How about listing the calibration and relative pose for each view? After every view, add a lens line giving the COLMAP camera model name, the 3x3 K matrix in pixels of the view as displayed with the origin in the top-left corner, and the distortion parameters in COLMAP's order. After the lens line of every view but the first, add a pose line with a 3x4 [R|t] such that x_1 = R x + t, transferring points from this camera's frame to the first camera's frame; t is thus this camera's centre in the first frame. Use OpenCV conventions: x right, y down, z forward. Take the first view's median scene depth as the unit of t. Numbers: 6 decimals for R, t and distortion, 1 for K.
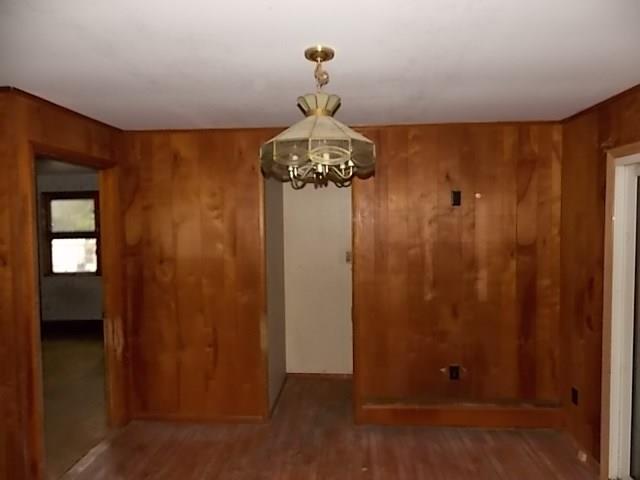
lens RADIAL K [[424.7, 0, 320.0], [0, 424.7, 240.0], [0, 0, 1]] dist [0.010590, 0.000943]
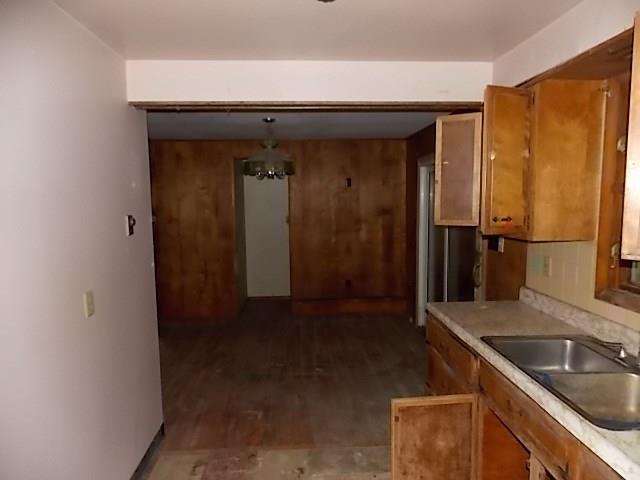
lens RADIAL K [[424.7, 0, 320.0], [0, 424.7, 240.0], [0, 0, 1]] dist [0.010590, 0.000943]
pose [[0.991401, -0.016782, 0.129776, -0.019679], [0.009512, 0.998361, 0.056440, 0.035727], [-0.130510, -0.054720, 0.989936, -0.689348]]
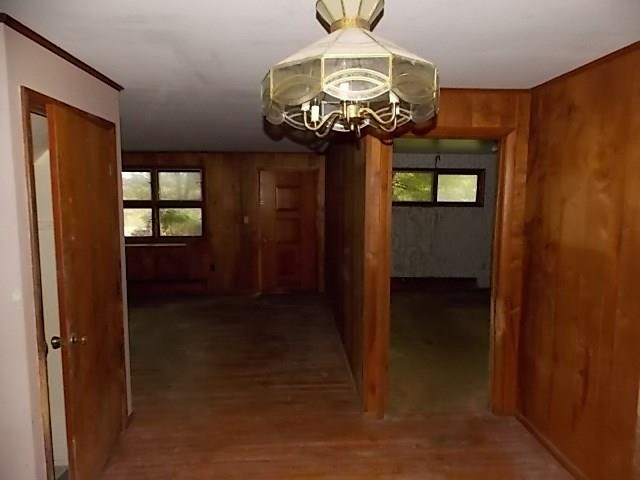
lens RADIAL K [[424.7, 0, 320.0], [0, 424.7, 240.0], [0, 0, 1]] dist [0.010590, 0.000943]
pose [[0.127484, 0.119038, -0.984671, 0.366236], [-0.048868, 0.992320, 0.113636, -0.030863], [0.990636, 0.033632, 0.132322, 0.477619]]
